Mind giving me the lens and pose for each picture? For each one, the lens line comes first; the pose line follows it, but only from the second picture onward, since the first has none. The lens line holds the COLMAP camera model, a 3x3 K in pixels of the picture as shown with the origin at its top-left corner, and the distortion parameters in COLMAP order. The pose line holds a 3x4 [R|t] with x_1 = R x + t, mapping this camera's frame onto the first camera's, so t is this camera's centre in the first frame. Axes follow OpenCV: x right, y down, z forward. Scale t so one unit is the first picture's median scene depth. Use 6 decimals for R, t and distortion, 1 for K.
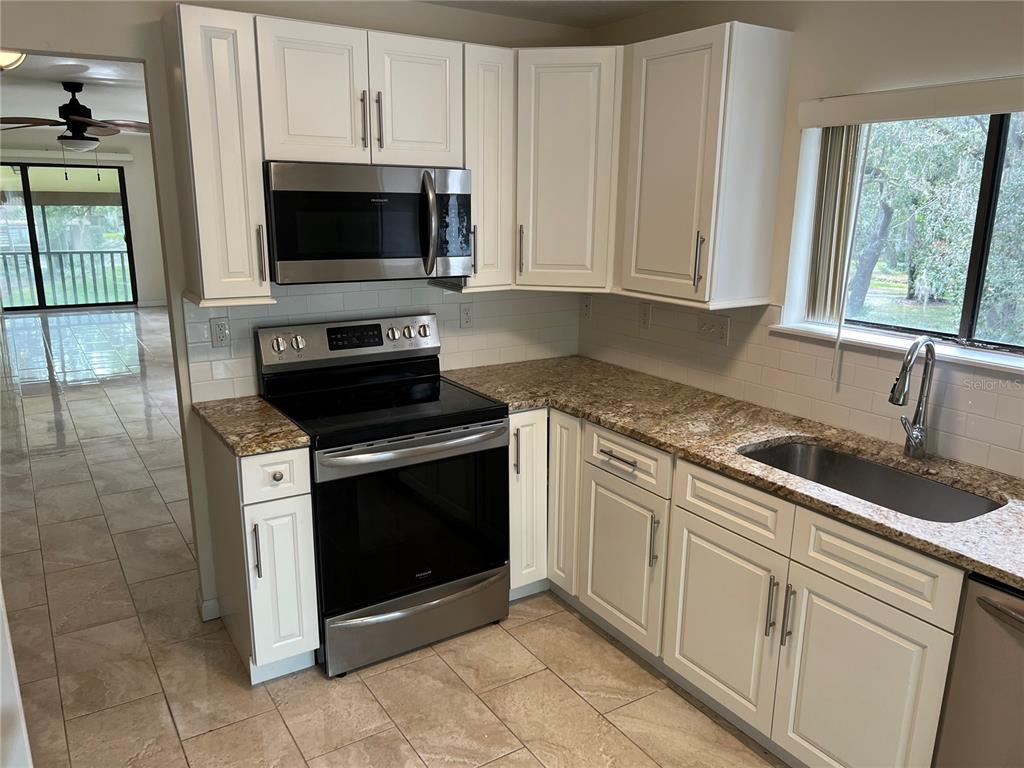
lens RADIAL K [[765.0, 0, 512.0], [0, 765.0, 384.0], [0, 0, 1]] dist [-0.004401, 0.003560]
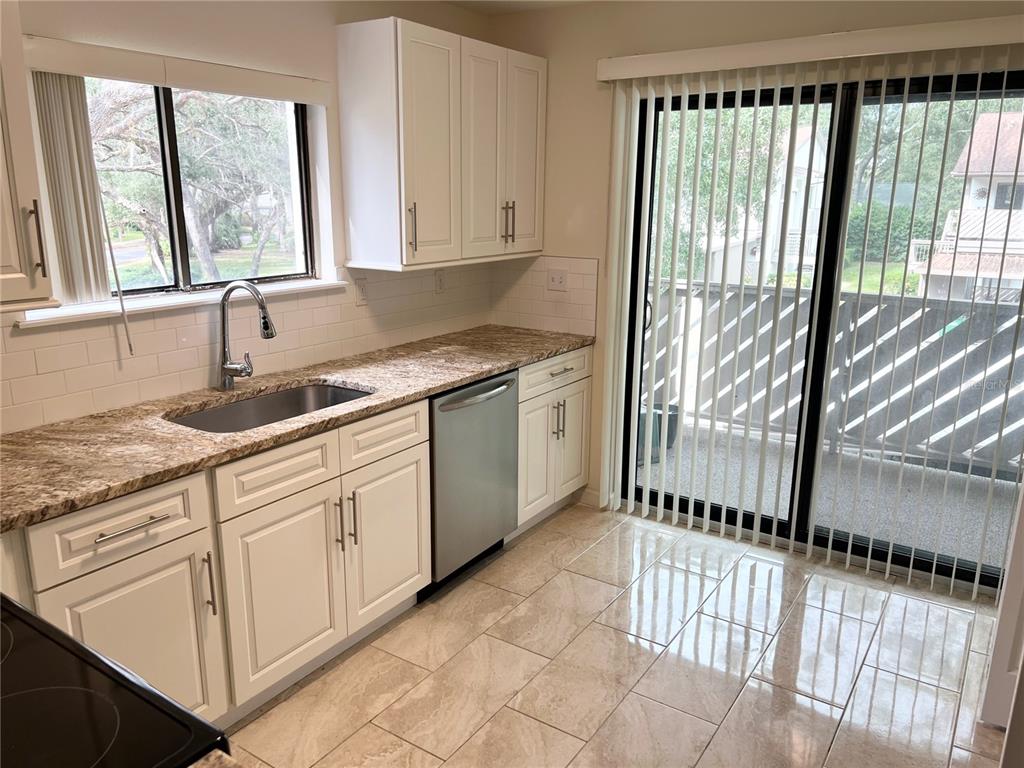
lens RADIAL K [[765.0, 0, 512.0], [0, 765.0, 384.0], [0, 0, 1]] dist [-0.004401, 0.003560]
pose [[-0.392501, -0.239425, 0.888042, -0.603728], [0.203494, 0.918990, 0.337710, -0.195472], [-0.896958, 0.313263, -0.311983, 0.894740]]
